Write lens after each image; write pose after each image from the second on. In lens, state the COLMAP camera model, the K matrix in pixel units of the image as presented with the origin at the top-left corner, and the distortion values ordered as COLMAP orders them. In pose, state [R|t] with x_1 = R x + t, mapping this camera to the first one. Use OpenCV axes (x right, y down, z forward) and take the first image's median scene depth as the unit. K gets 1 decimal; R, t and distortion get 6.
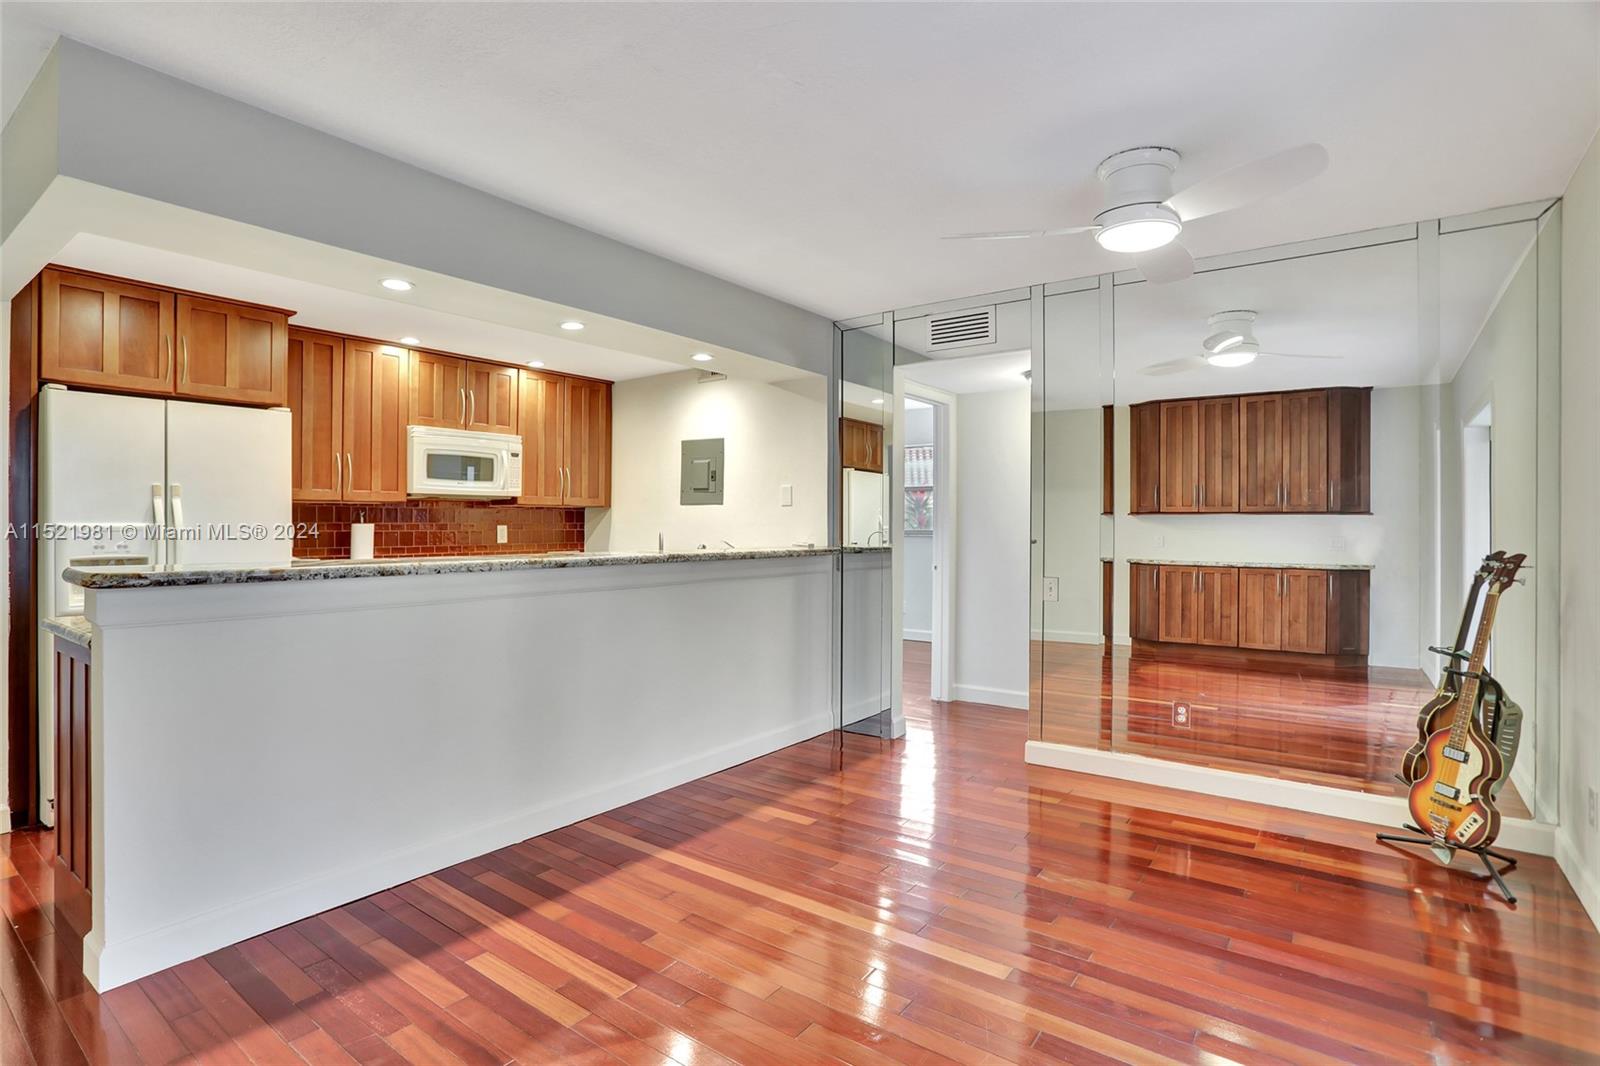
lens RADIAL K [[799.3, 0, 762.3], [0, 799.3, 532.0], [0, 0, 1]] dist [-0.068444, 0.025276]
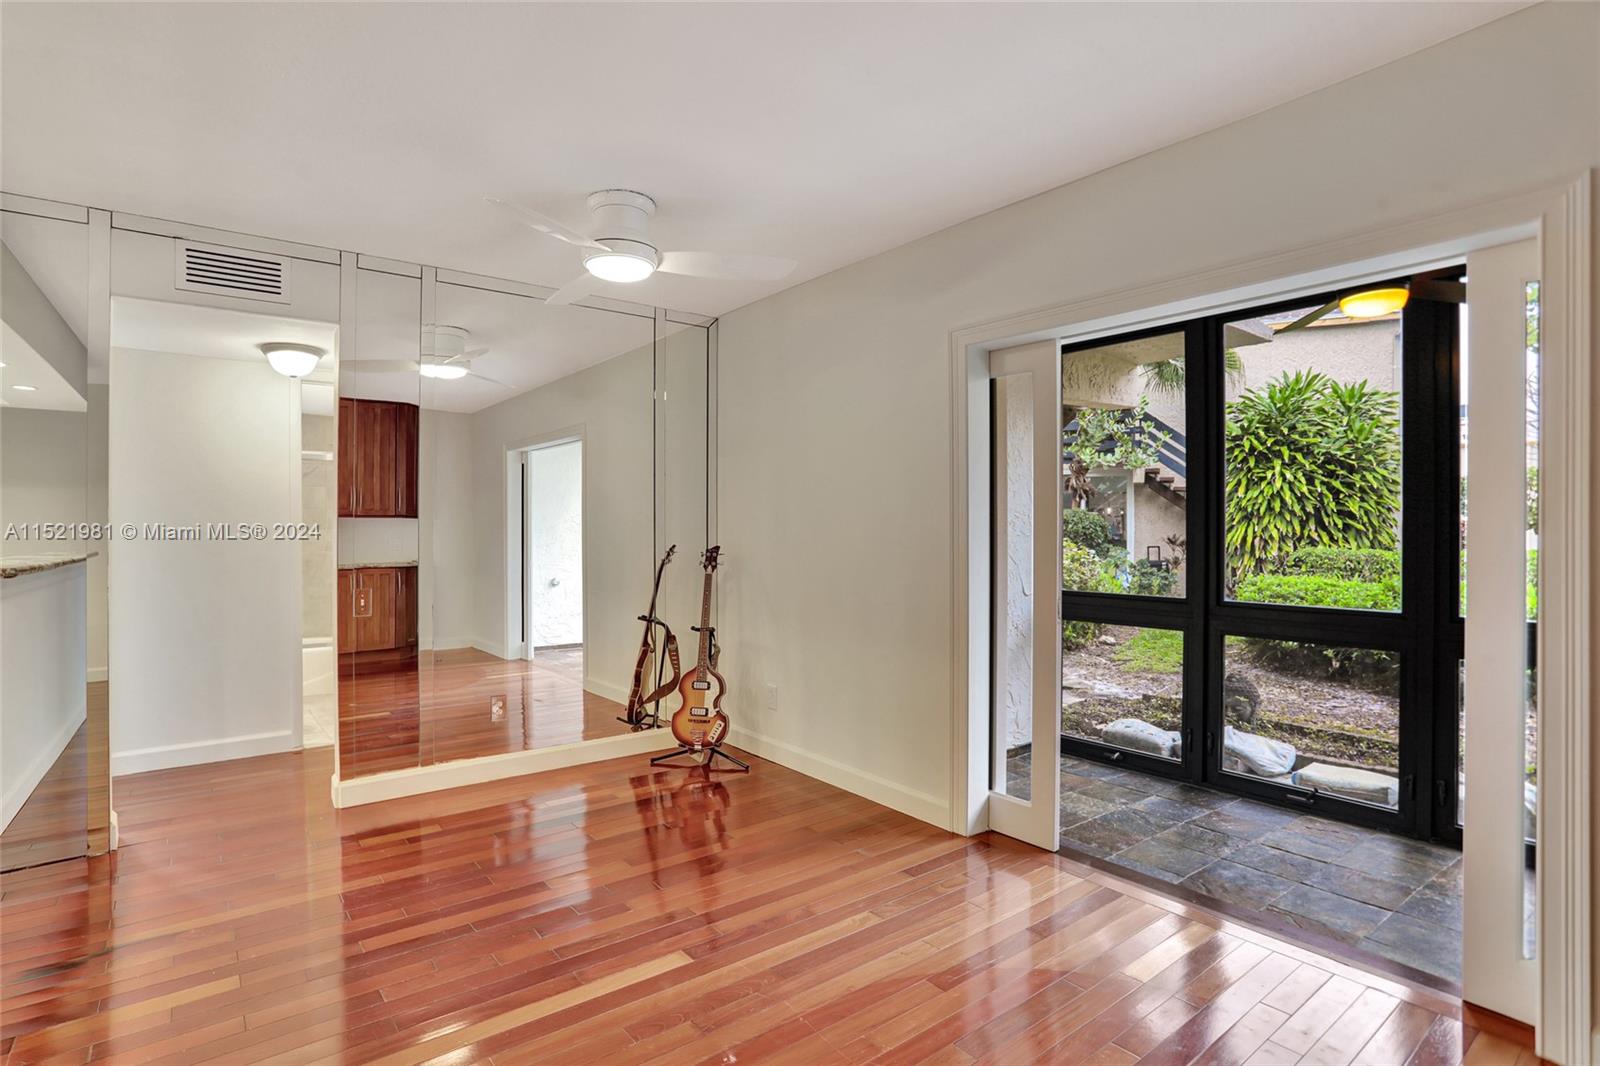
lens RADIAL K [[817.1, 0, 779.6], [0, 817.1, 527.5], [0, 0, 1]] dist [-0.044632, 0.022060]
pose [[0.257281, -0.006615, 0.966314, -0.381624], [0.010531, 0.999936, 0.004041, -0.009893], [-0.966279, 0.009137, 0.257335, 0.315999]]
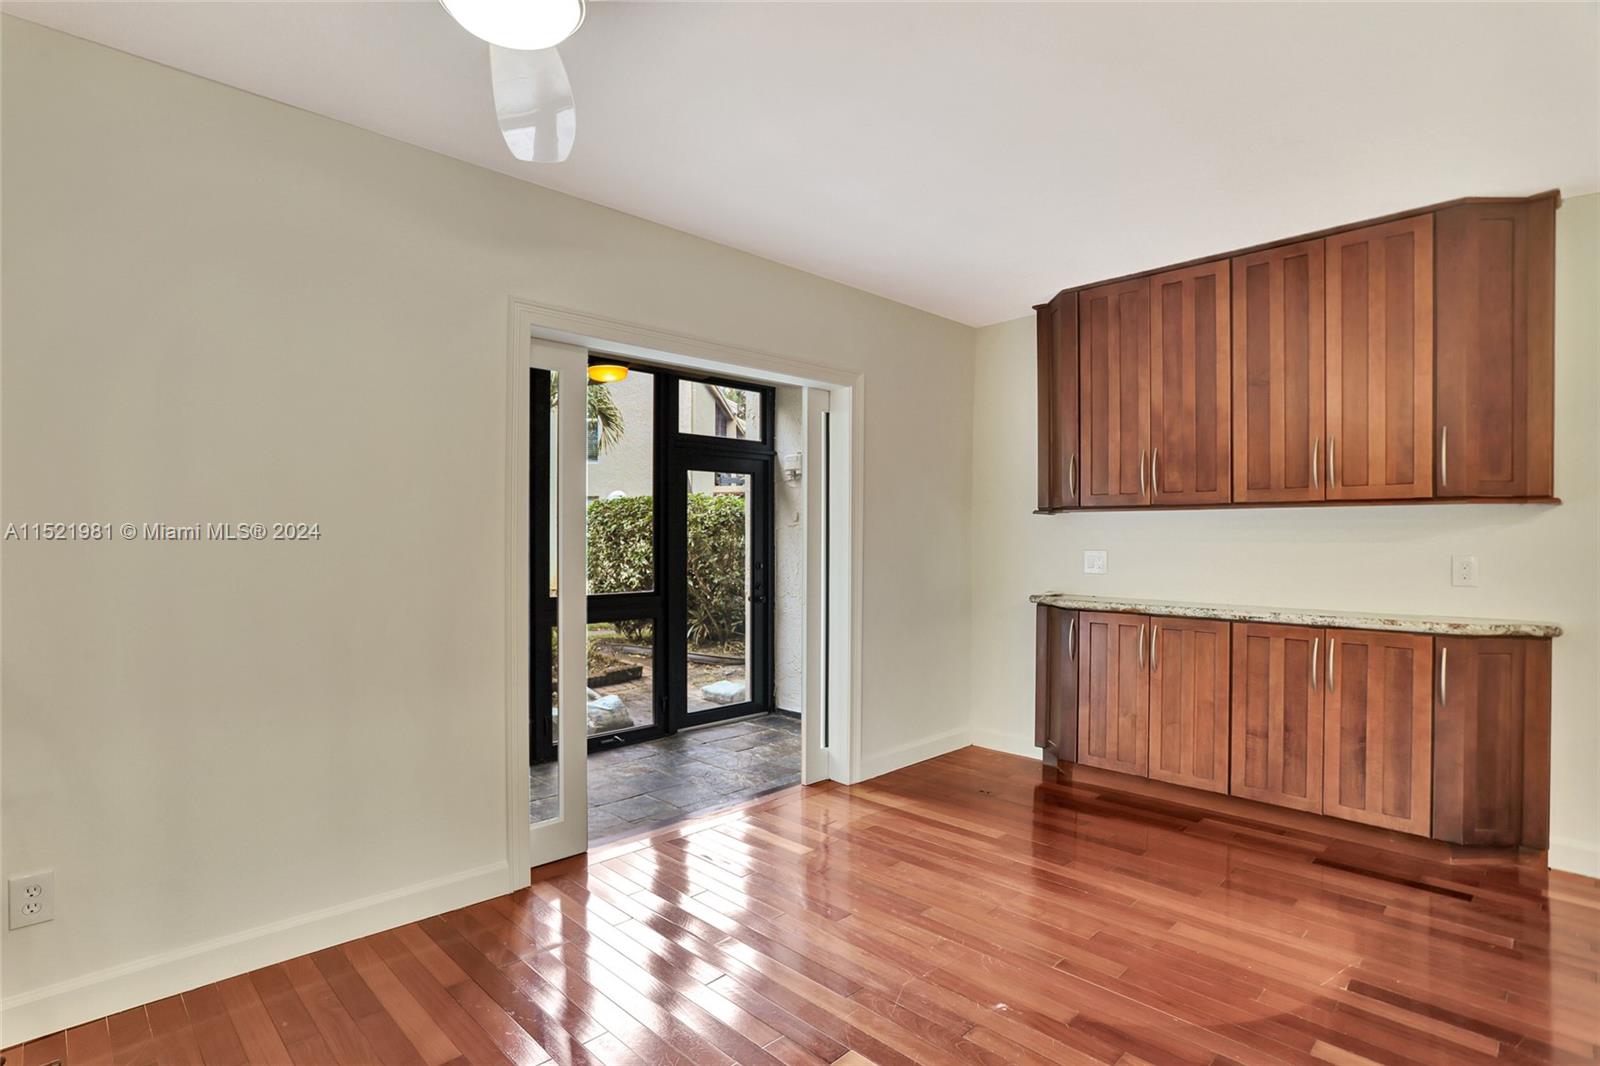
lens RADIAL K [[799.3, 0, 762.3], [0, 799.3, 532.0], [0, 0, 1]] dist [-0.068444, 0.025276]
pose [[-0.985028, -0.000952, 0.172390, 0.131582], [0.000505, 0.999965, 0.008406, -0.012659], [-0.172392, 0.008368, -0.984993, 0.995613]]
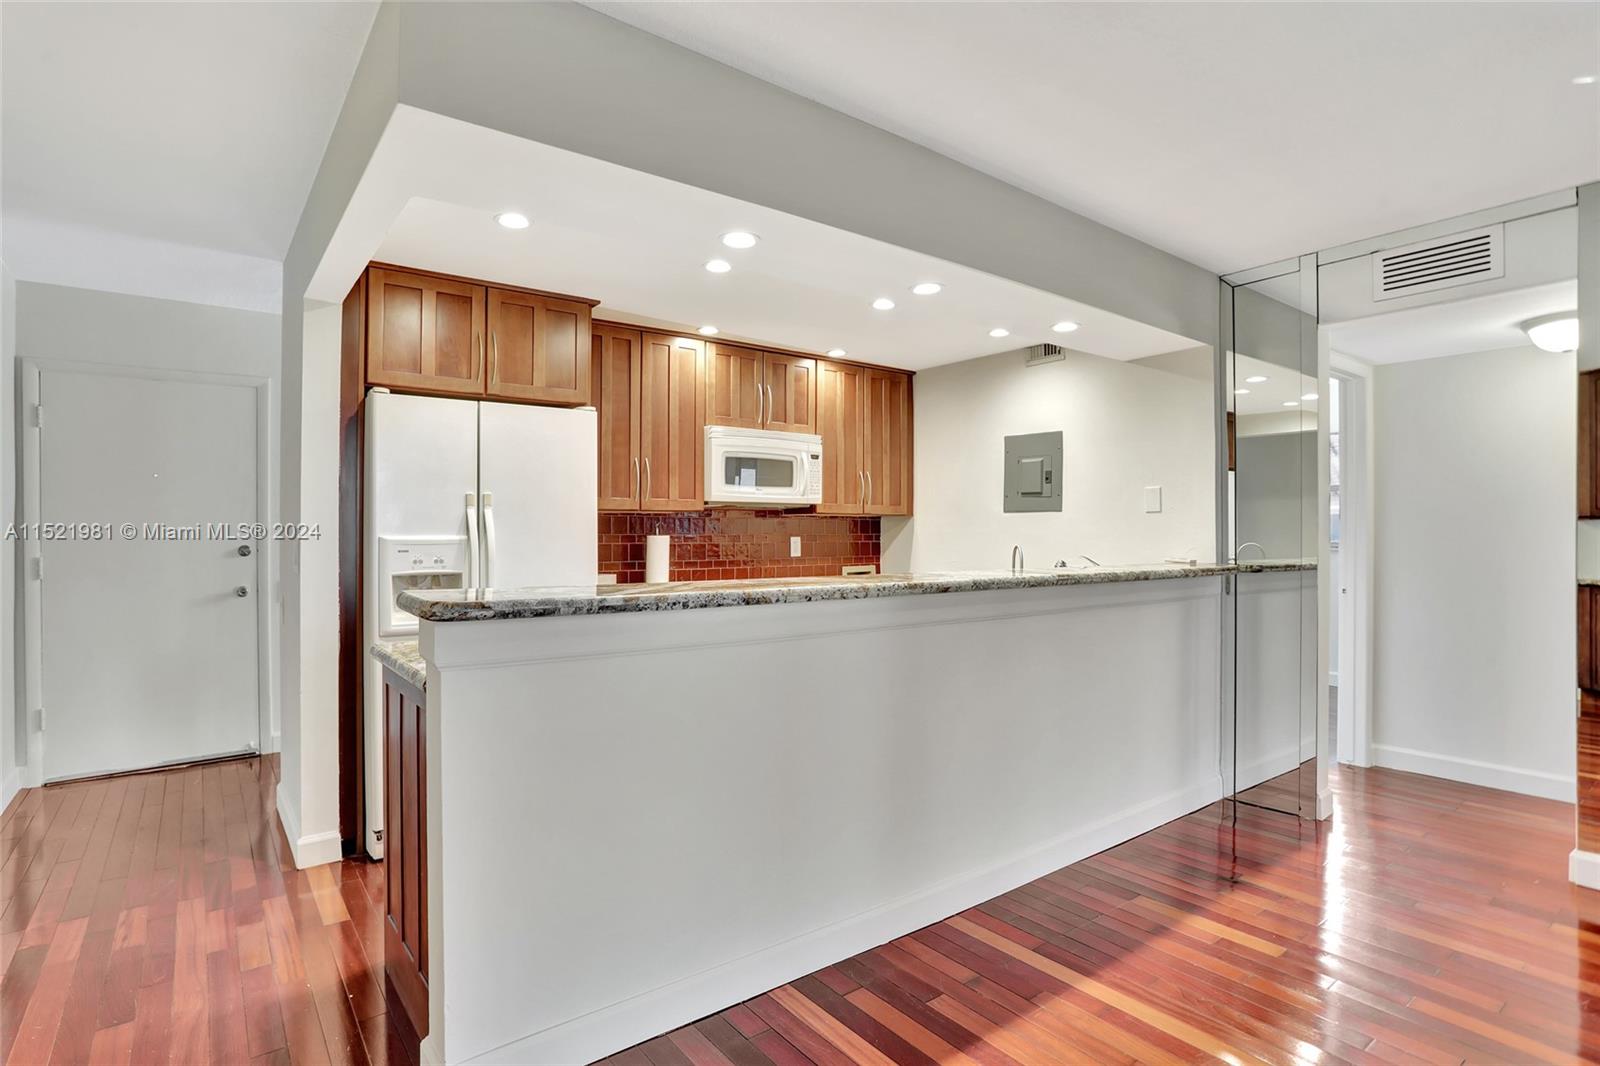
lens RADIAL K [[811.2, 0, 739.9], [0, 811.2, 535.7], [0, 0, 1]] dist [-0.097805, 0.043409]
pose [[0.954450, -0.002029, -0.298364, -0.157008], [-0.000560, 0.999963, -0.008592, -0.002543], [0.298371, 0.008368, 0.954413, 0.152543]]
